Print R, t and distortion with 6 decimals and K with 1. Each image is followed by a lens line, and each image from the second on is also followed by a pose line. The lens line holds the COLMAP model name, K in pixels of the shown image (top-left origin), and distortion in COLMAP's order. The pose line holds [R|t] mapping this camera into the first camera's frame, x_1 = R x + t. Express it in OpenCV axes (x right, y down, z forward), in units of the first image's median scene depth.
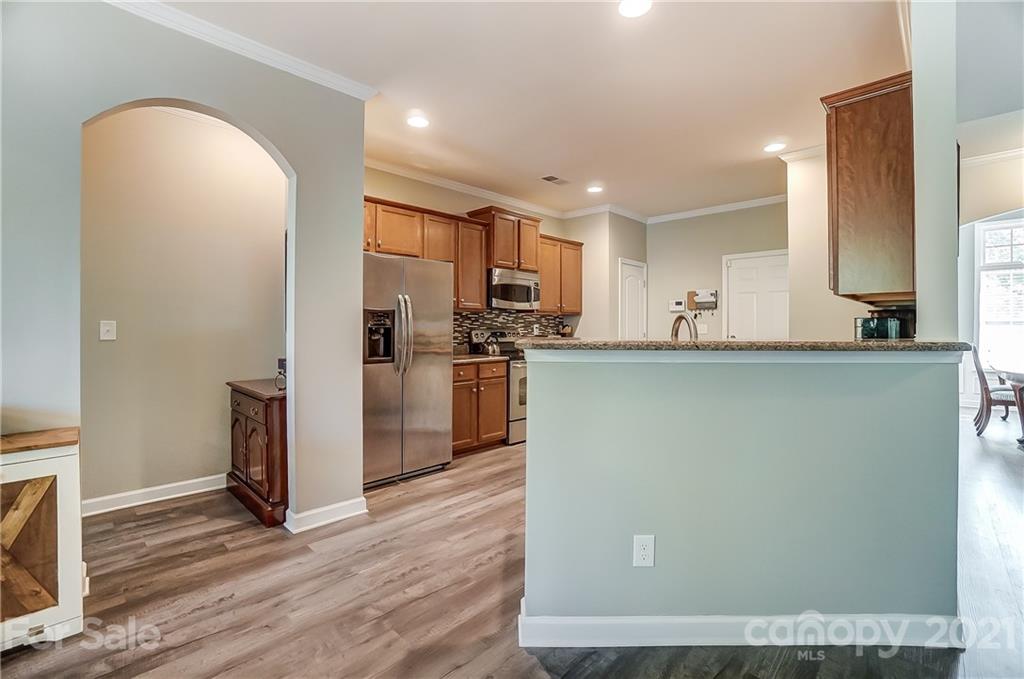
lens RADIAL K [[454.9, 0, 505.6], [0, 454.9, 327.4], [0, 0, 1]] dist [-0.064673, 0.023288]
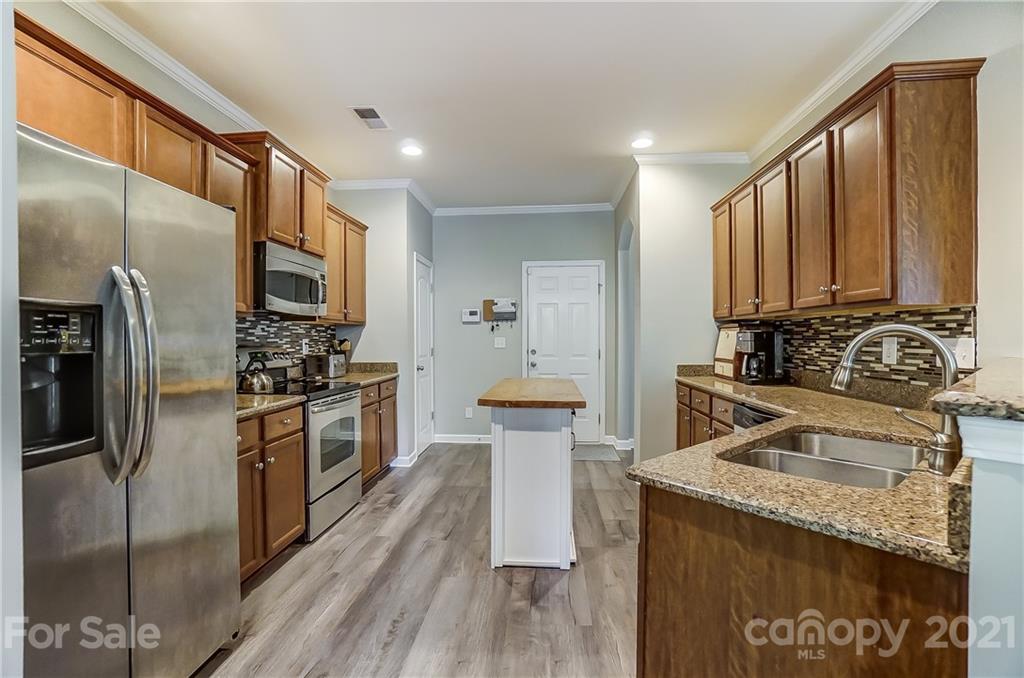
lens RADIAL K [[454.8, 0, 509.0], [0, 454.8, 338.8], [0, 0, 1]] dist [-0.066269, 0.022890]
pose [[0.765319, -0.006818, 0.643614, -0.149361], [0.006796, 0.999974, 0.002513, -0.007004], [-0.643615, 0.002450, 0.765346, 0.355994]]
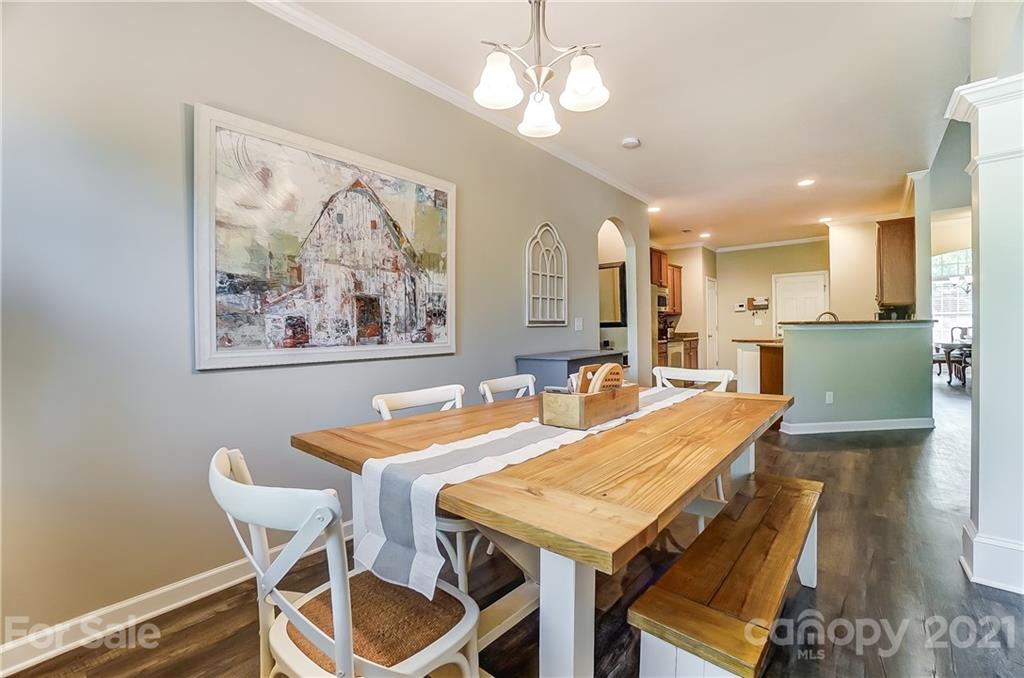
lens RADIAL K [[451.2, 0, 508.0], [0, 451.2, 334.2], [0, 0, 1]] dist [-0.062762, 0.021972]
pose [[0.996299, -0.021298, 0.083273, -0.640582], [0.020379, 0.999722, 0.011877, 0.010704], [-0.083503, -0.010136, 0.996456, -0.518512]]
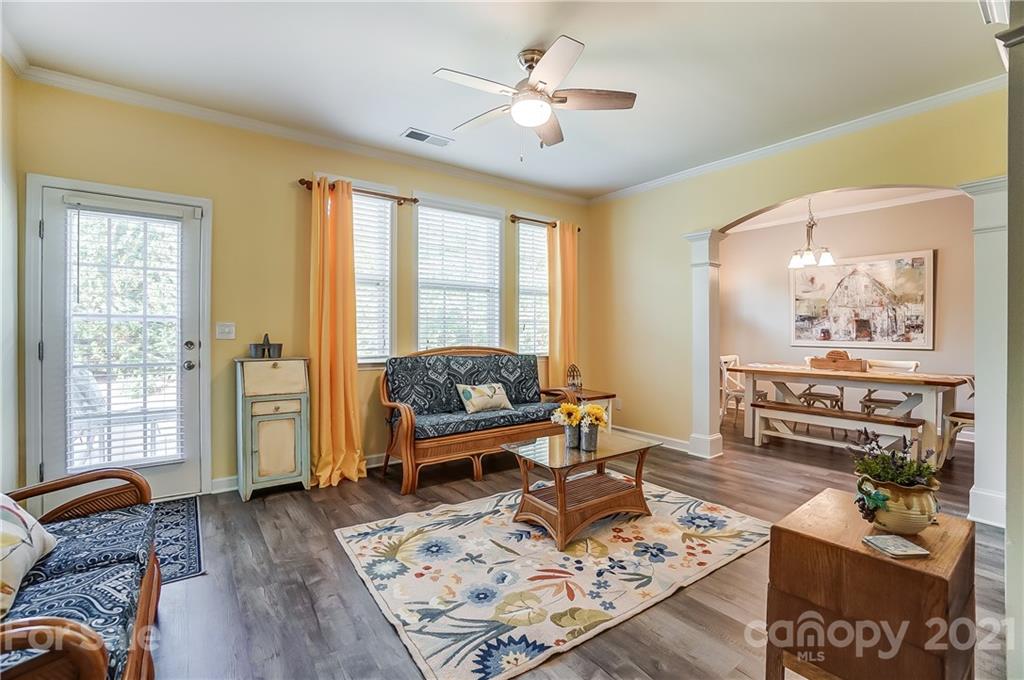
lens RADIAL K [[451.2, 0, 508.0], [0, 451.2, 335.2], [0, 0, 1]] dist [-0.062762, 0.021972]
pose [[-0.156546, 0.006861, -0.987647, 0.458888], [-0.002006, 0.999972, 0.007264, 0.004048], [0.987669, 0.003119, -0.156527, -0.706419]]
